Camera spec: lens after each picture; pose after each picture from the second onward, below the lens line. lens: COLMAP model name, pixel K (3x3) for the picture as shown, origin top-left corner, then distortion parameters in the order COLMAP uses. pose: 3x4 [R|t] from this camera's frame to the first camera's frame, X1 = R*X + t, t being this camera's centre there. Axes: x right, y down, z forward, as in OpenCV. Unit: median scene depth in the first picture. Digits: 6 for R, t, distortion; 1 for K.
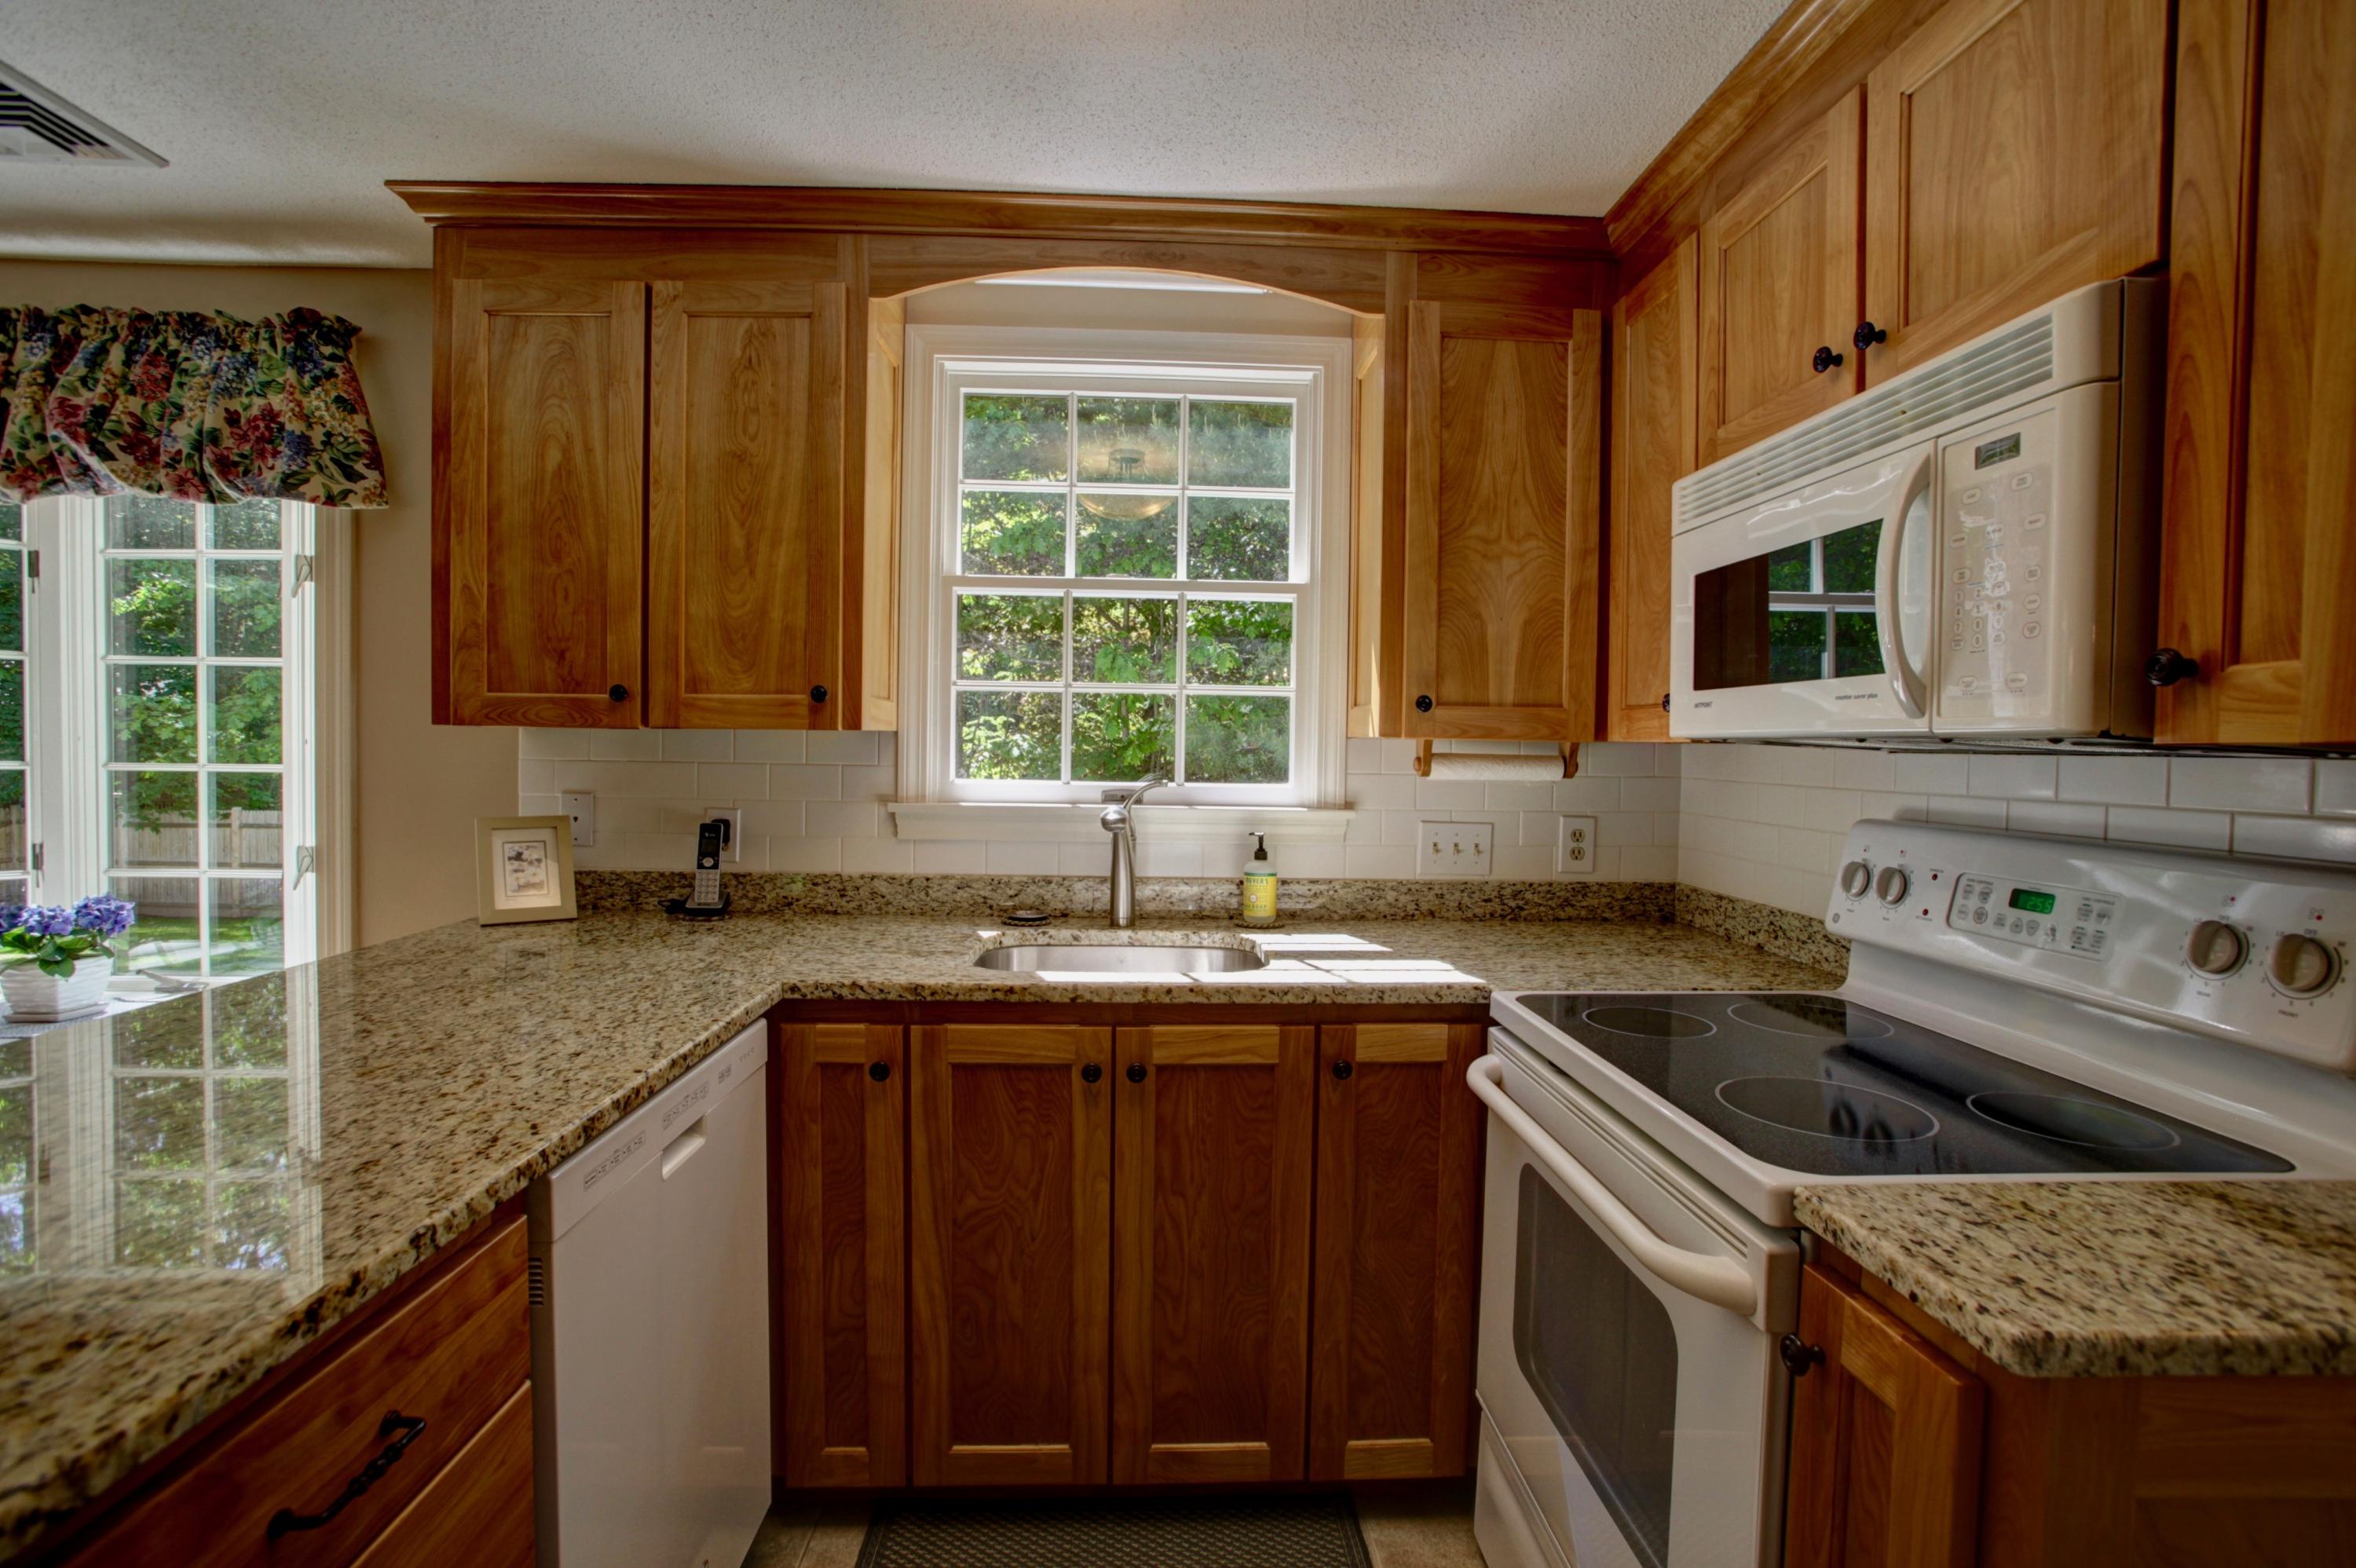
lens RADIAL K [[1073.9, 0, 1177.2], [0, 1073.9, 779.4], [0, 0, 1]] dist [-0.068960, 0.027323]
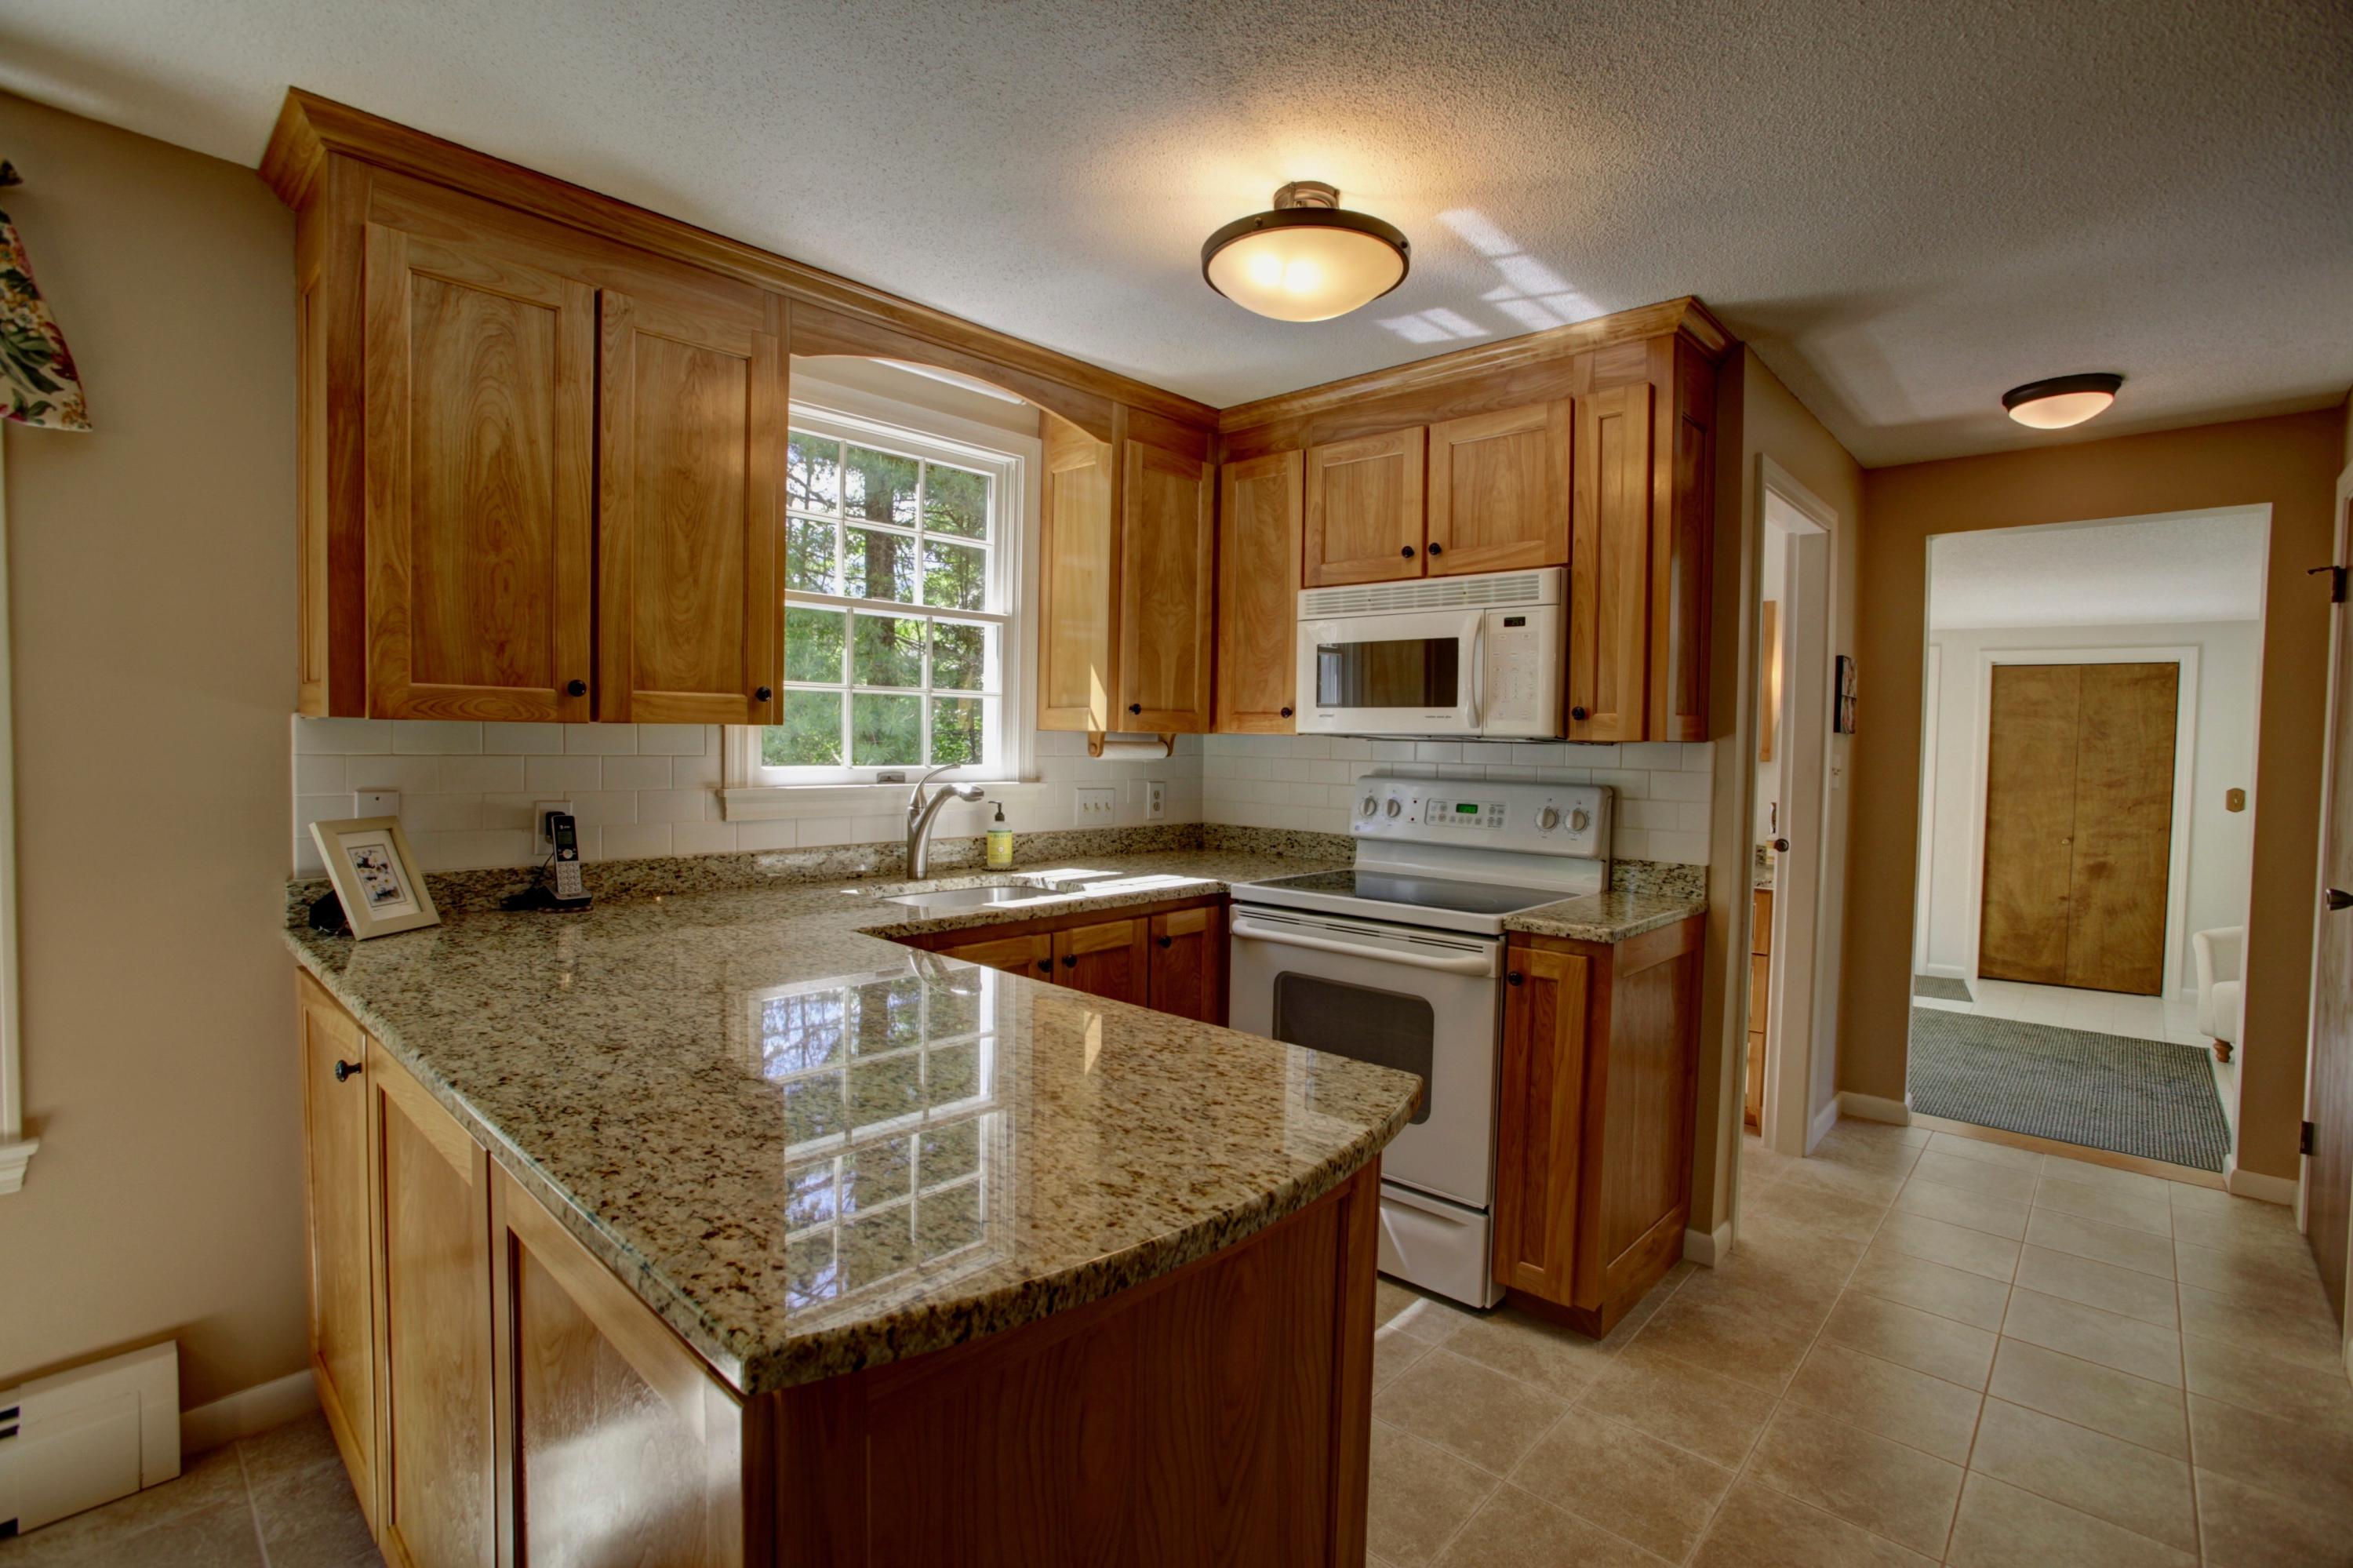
lens RADIAL K [[1072.7, 0, 1175.7], [0, 1072.7, 779.4], [0, 0, 1]] dist [-0.068960, 0.027323]
pose [[0.713834, -0.030437, 0.699653, -0.819742], [0.016576, 0.999510, 0.026569, -0.010900], [-0.700118, -0.007369, 0.713989, -0.131257]]
